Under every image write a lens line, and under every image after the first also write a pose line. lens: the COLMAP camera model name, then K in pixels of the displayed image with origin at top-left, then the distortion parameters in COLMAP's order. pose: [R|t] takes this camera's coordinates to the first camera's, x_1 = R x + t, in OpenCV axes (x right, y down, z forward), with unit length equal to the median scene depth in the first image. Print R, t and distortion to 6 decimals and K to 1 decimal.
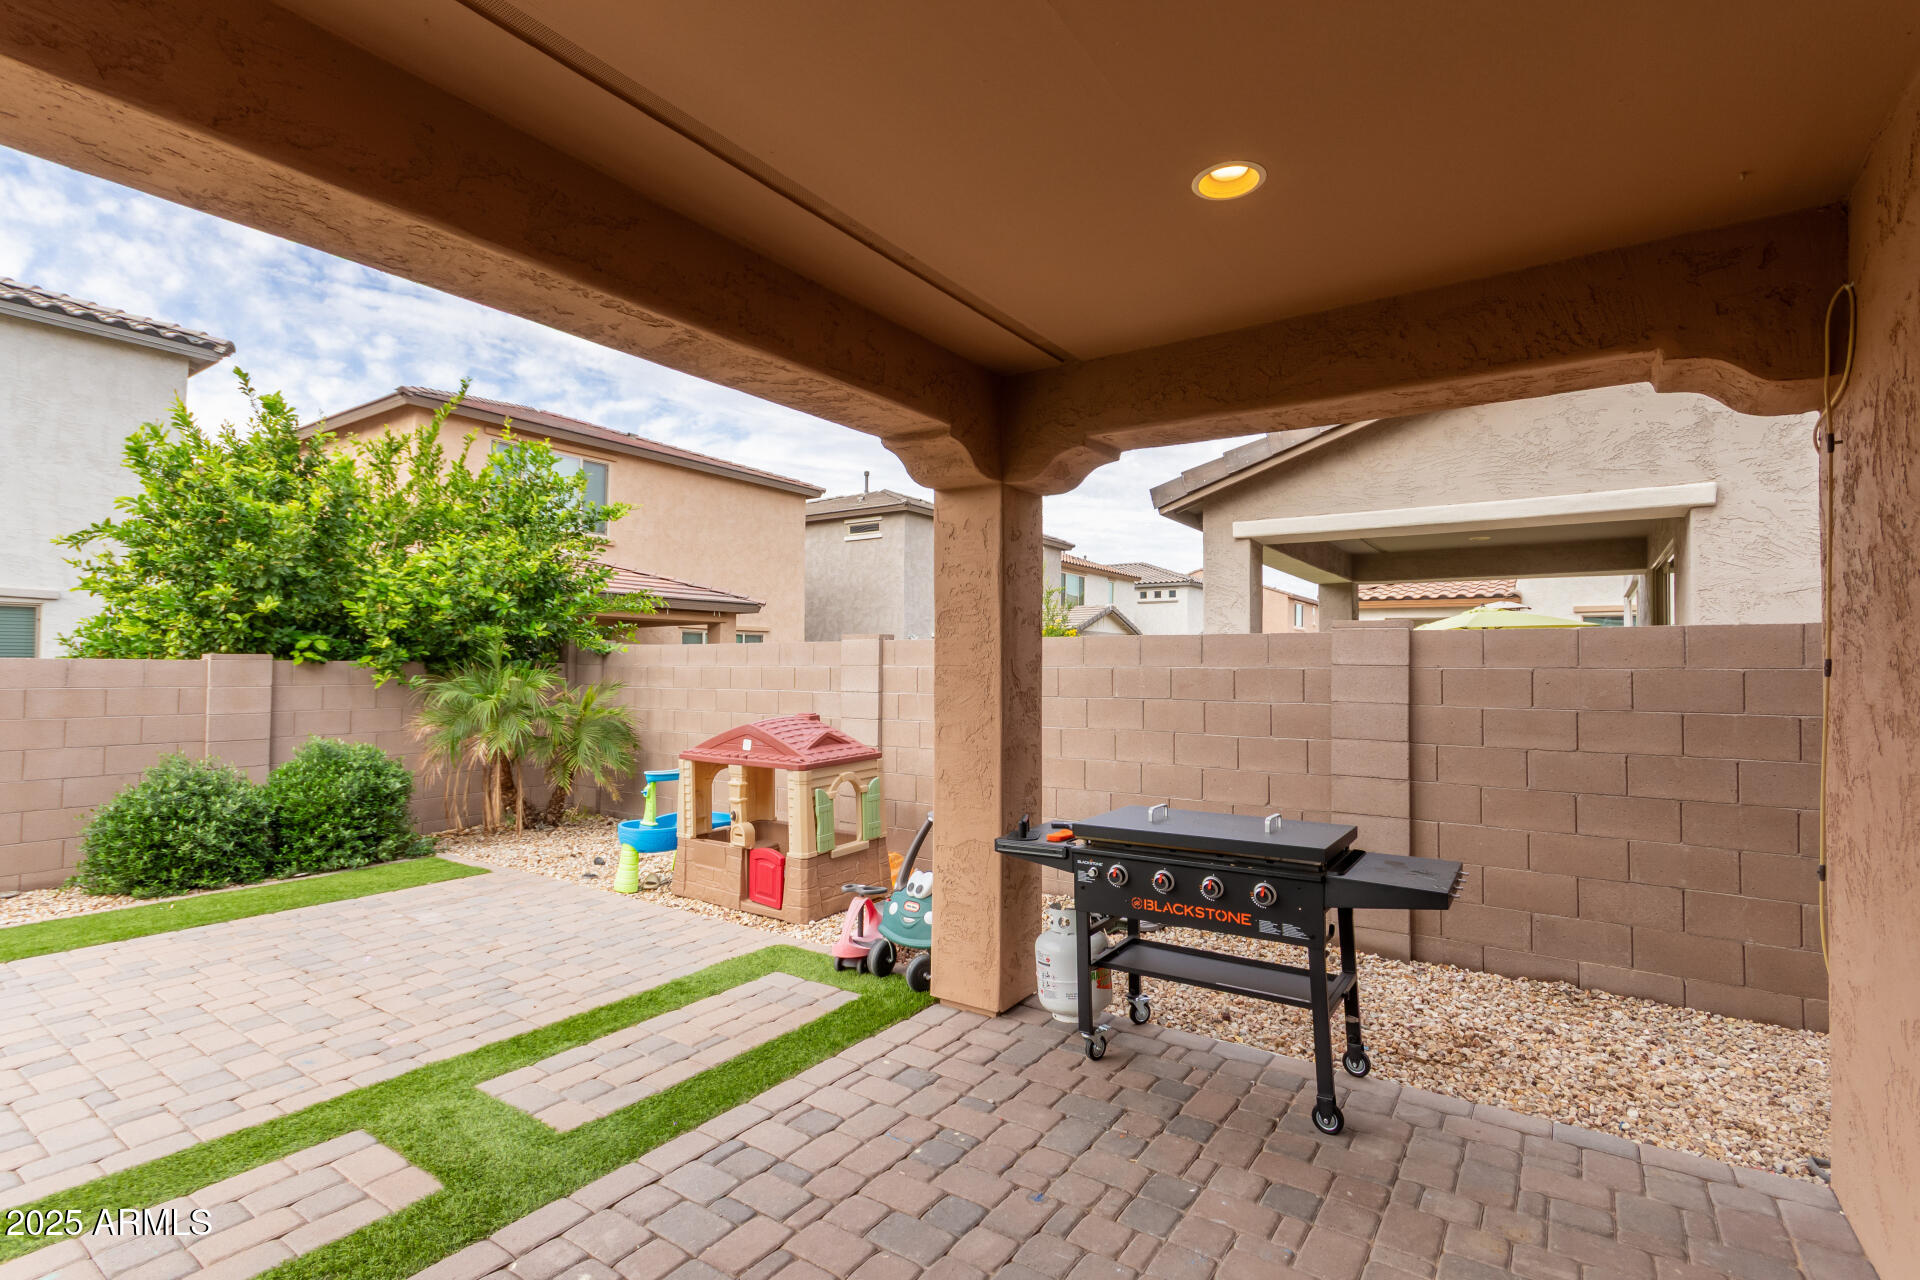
lens RADIAL K [[889.5, 0, 963.6], [0, 889.5, 650.0], [0, 0, 1]] dist [0.003801, 0.001418]
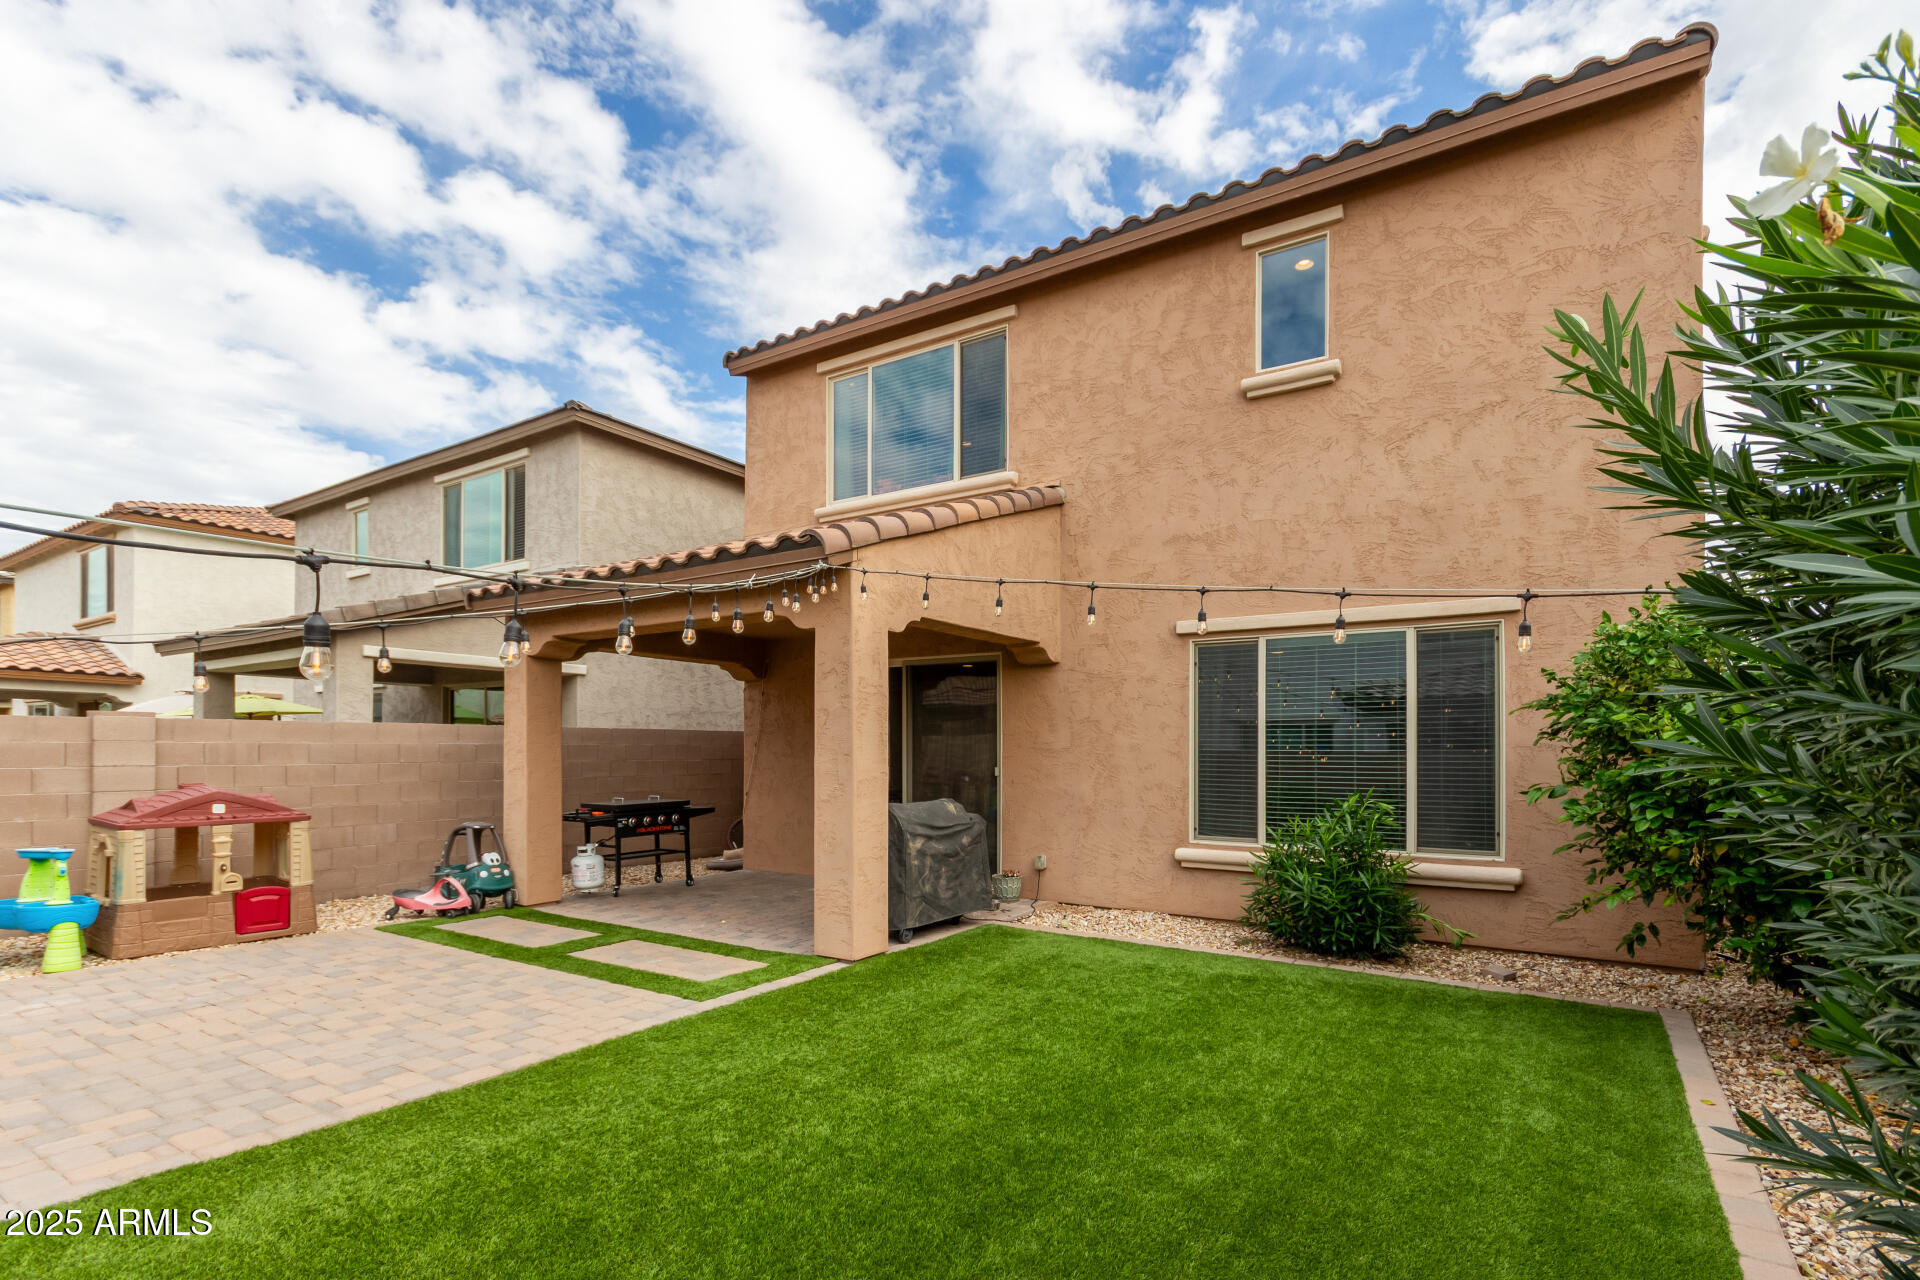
lens RADIAL K [[924.9, 0, 976.2], [0, 924.9, 735.3], [0, 0, 1]] dist [0.003840, 0.001190]
pose [[-0.034509, 0.009904, 0.999355, -1.741783], [-0.017857, 0.999785, -0.010525, 0.004593], [-0.999245, -0.018209, -0.034325, 0.051552]]
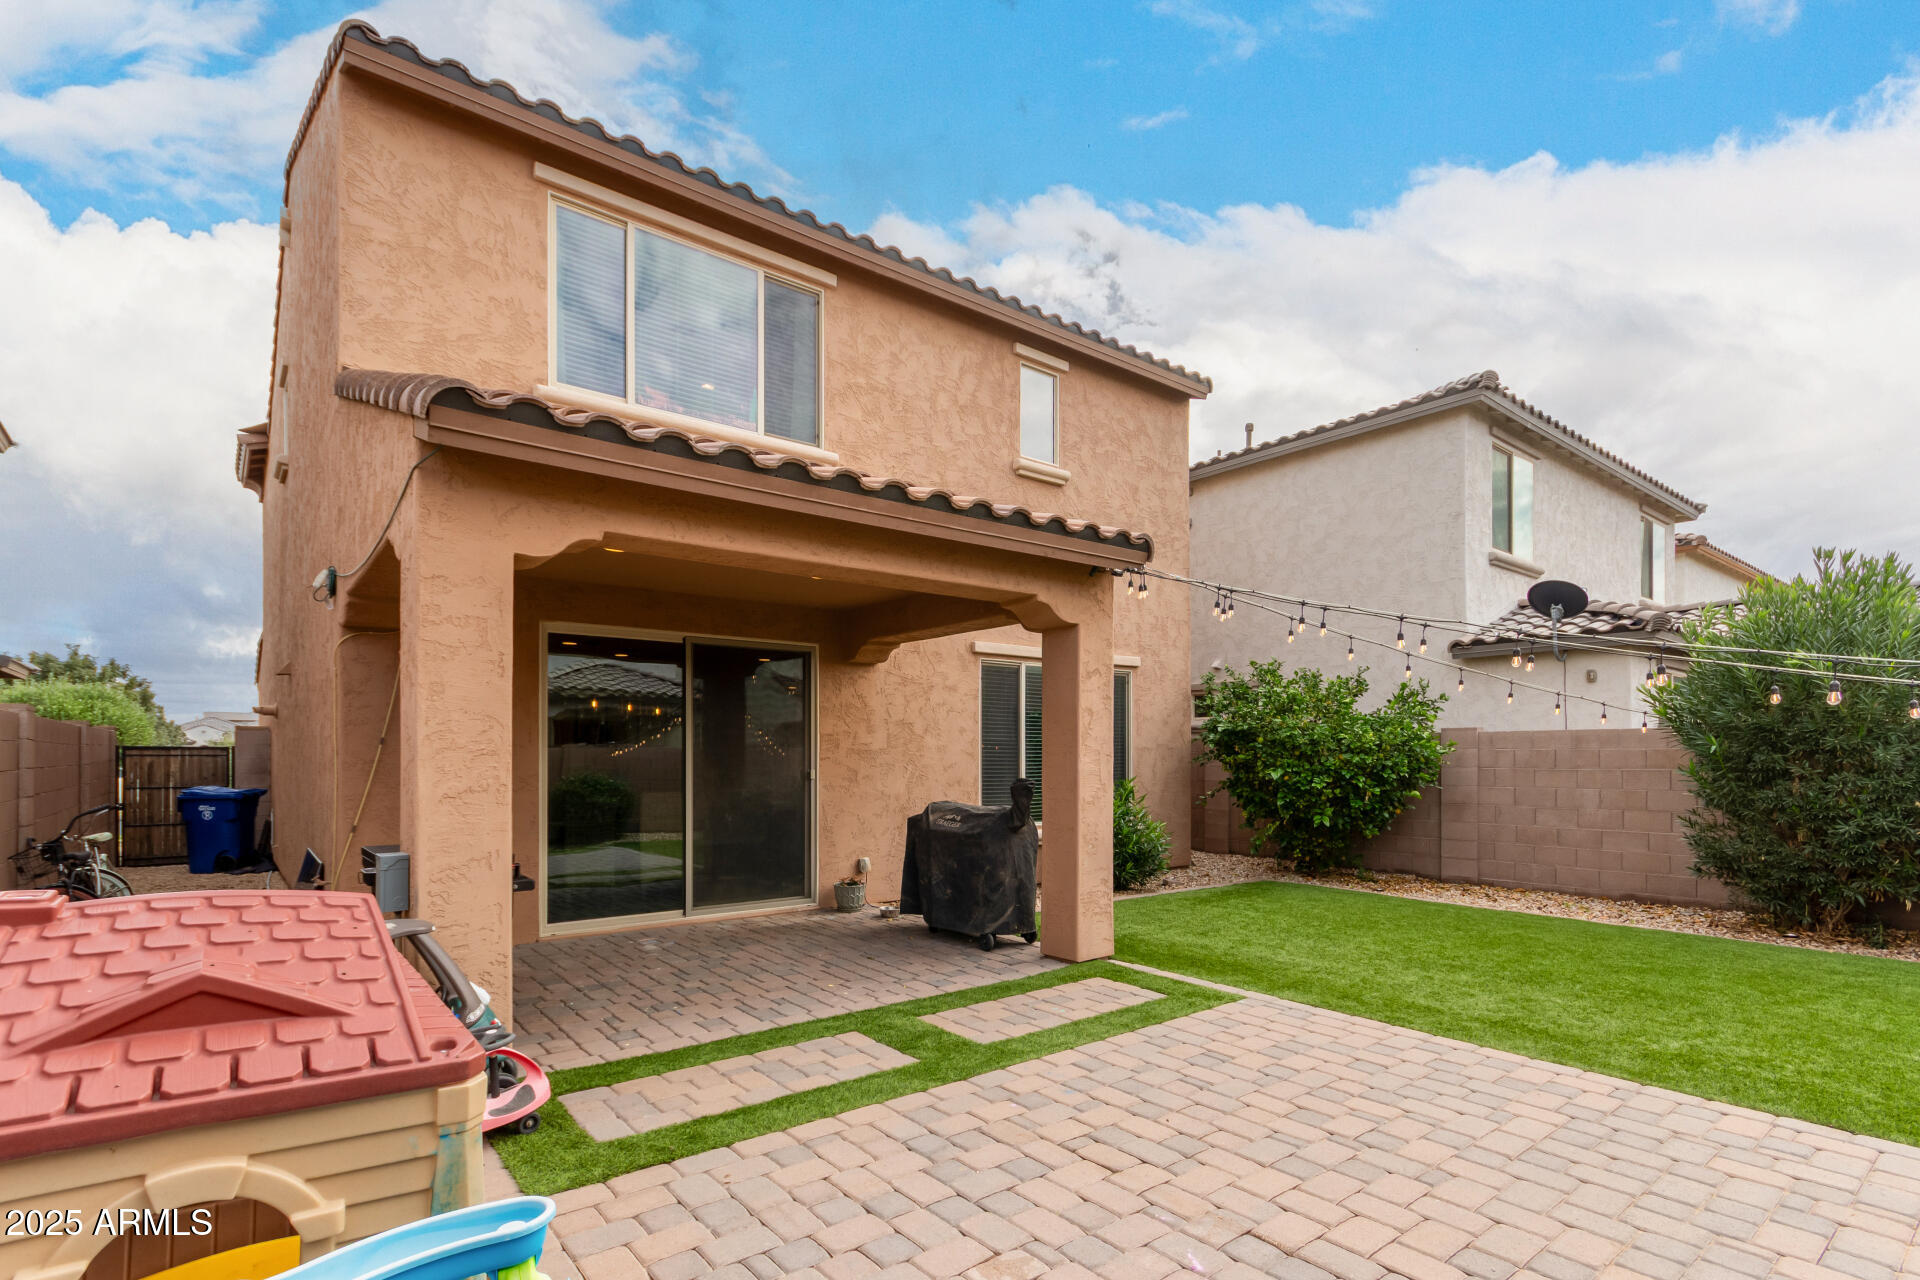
lens RADIAL K [[924.9, 0, 976.2], [0, 924.9, 735.3], [0, 0, 1]] dist [0.003840, 0.001190]
pose [[-0.962406, -0.000188, 0.271614, -0.641513], [-0.009573, 0.999402, -0.033230, 0.038245], [-0.271445, -0.034581, -0.961833, 1.477591]]
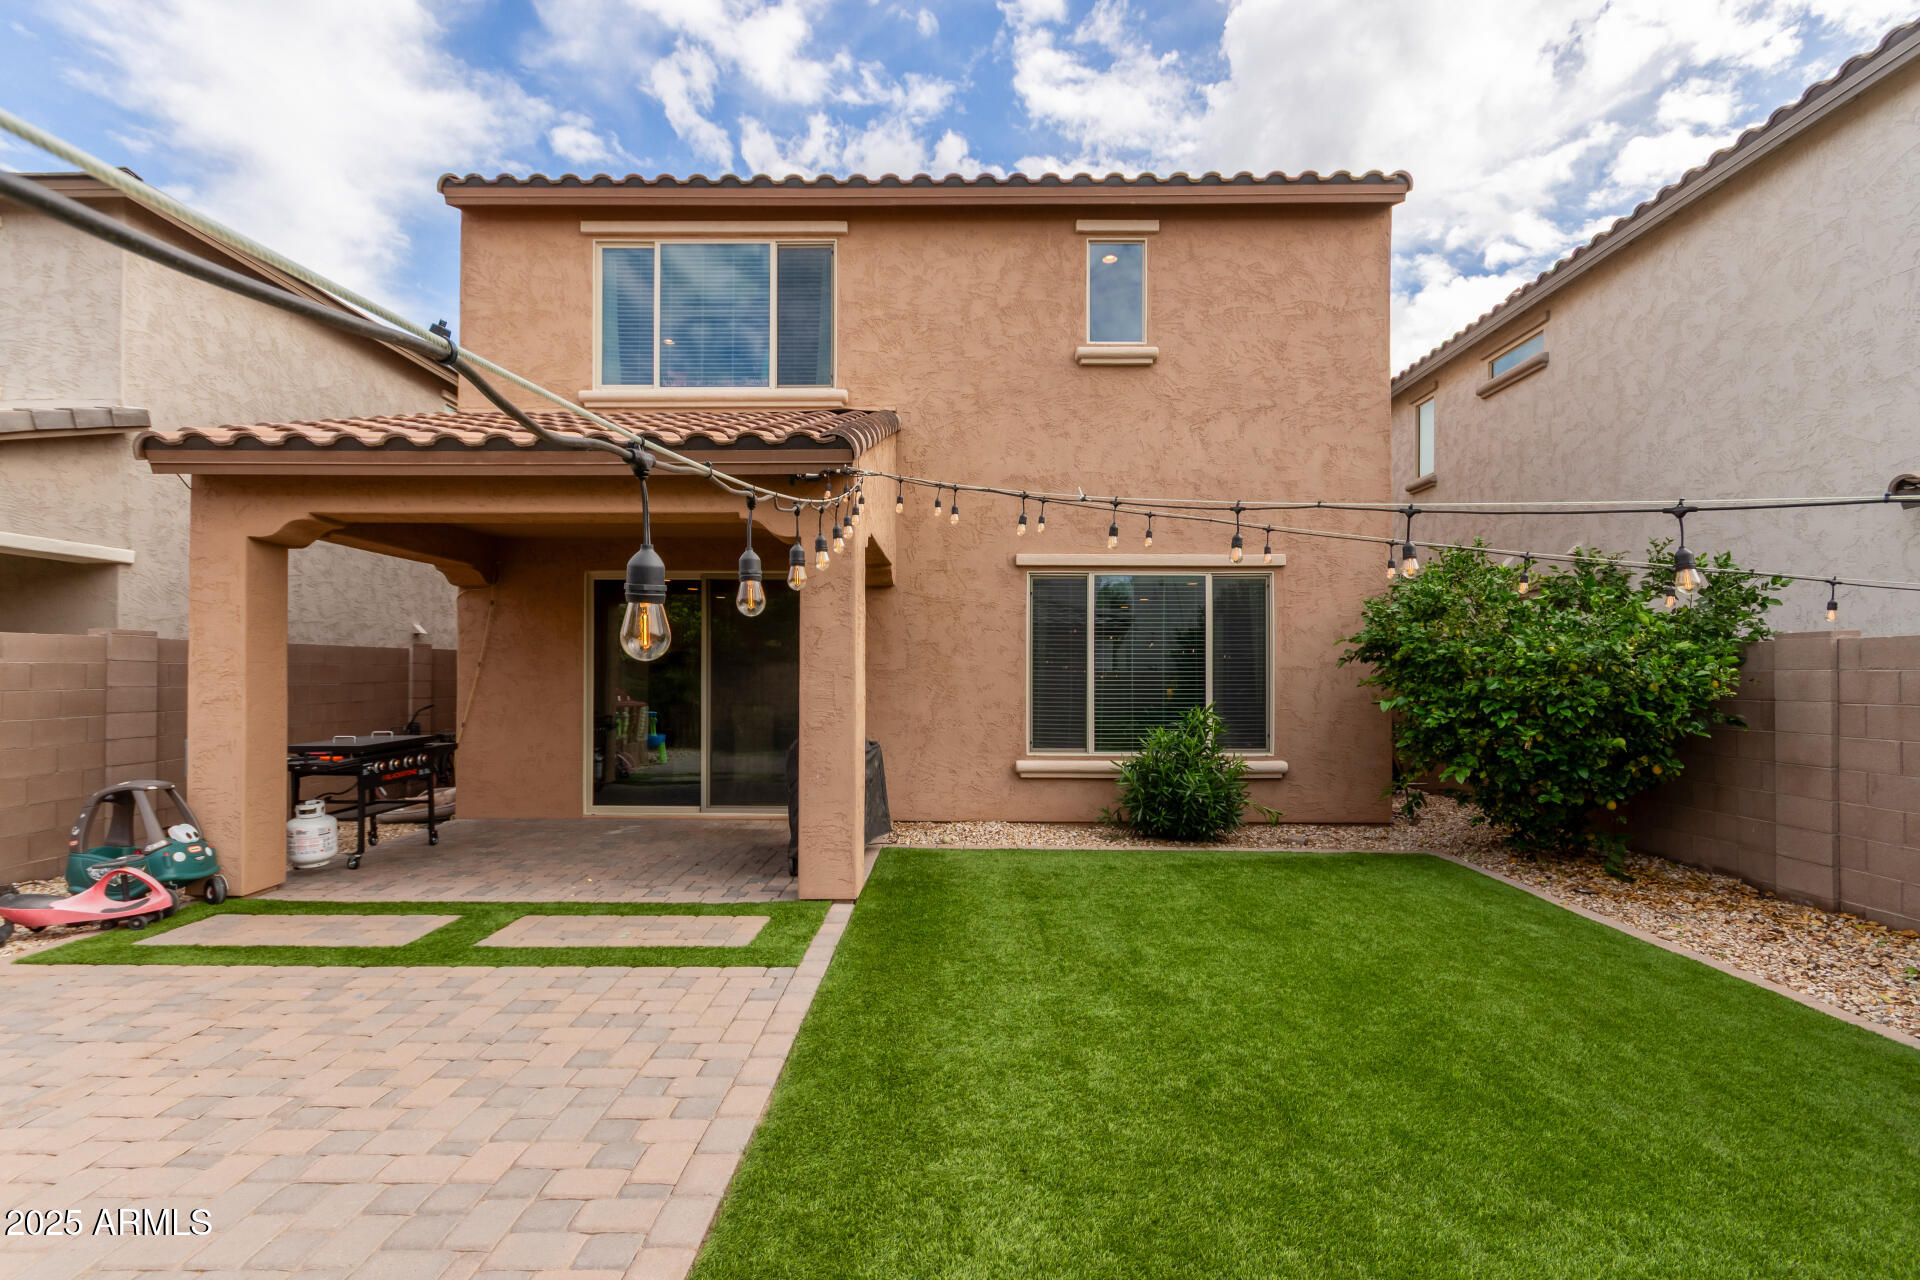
lens RADIAL K [[889.5, 0, 963.6], [0, 889.5, 650.0], [0, 0, 1]] dist [0.003801, 0.001418]
pose [[-0.567759, 0.012027, 0.823107, -1.480305], [-0.017921, 0.999476, -0.026966, 0.014288], [-0.823000, -0.030061, -0.567246, 0.703687]]
